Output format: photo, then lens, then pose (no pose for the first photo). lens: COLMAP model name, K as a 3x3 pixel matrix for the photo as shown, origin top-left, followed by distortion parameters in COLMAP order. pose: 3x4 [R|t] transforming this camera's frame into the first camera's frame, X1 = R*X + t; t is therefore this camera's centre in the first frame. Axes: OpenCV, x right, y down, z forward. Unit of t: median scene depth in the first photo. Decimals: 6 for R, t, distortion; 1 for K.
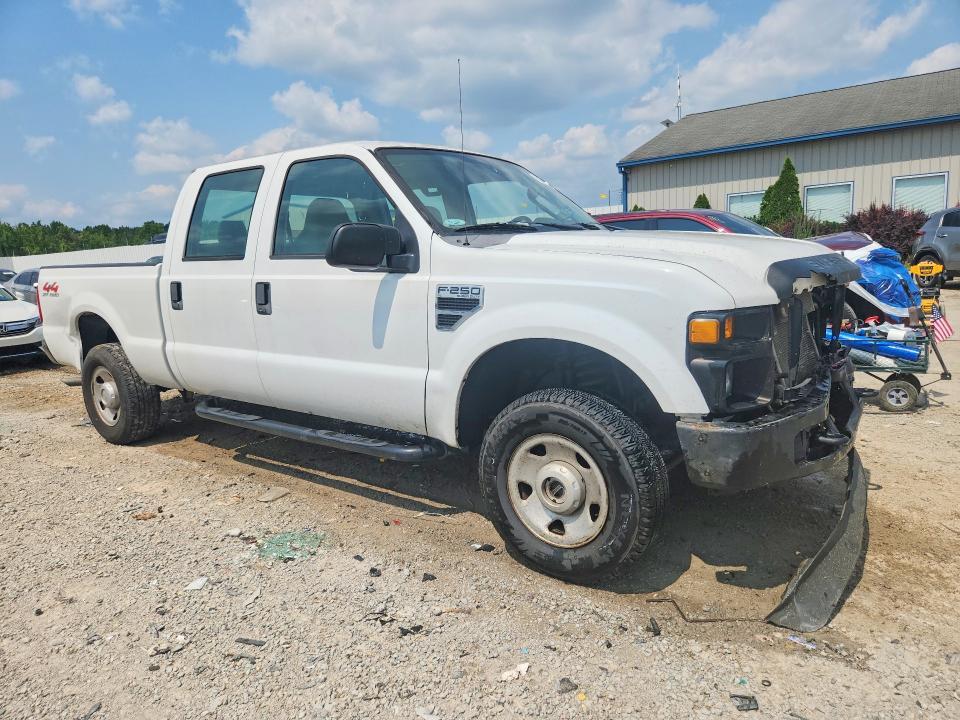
lens RADIAL K [[663.0, 0, 479.3], [0, 663.0, 362.0], [0, 0, 1]] dist [0.027998, -0.000639]
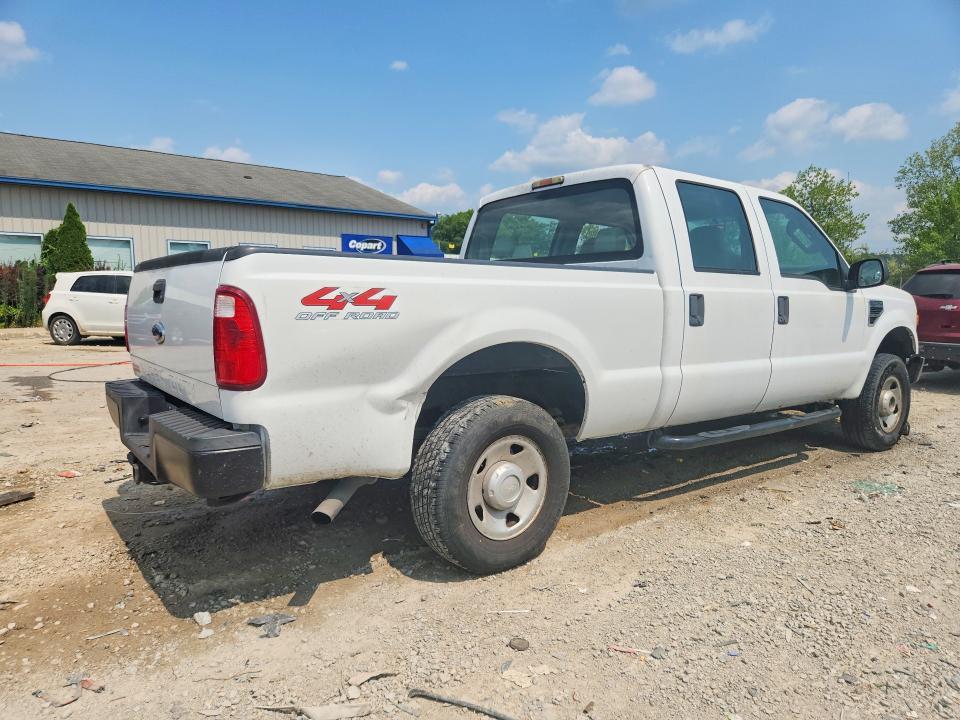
lens RADIAL K [[663.0, 0, 479.5], [0, 663.0, 358.1], [0, 0, 1]] dist [0.027998, -0.000639]
pose [[0.247218, -0.044458, 0.967939, -1.209233], [0.140010, 0.990102, 0.009716, -0.075218], [-0.958791, 0.133119, 0.250996, 0.939981]]
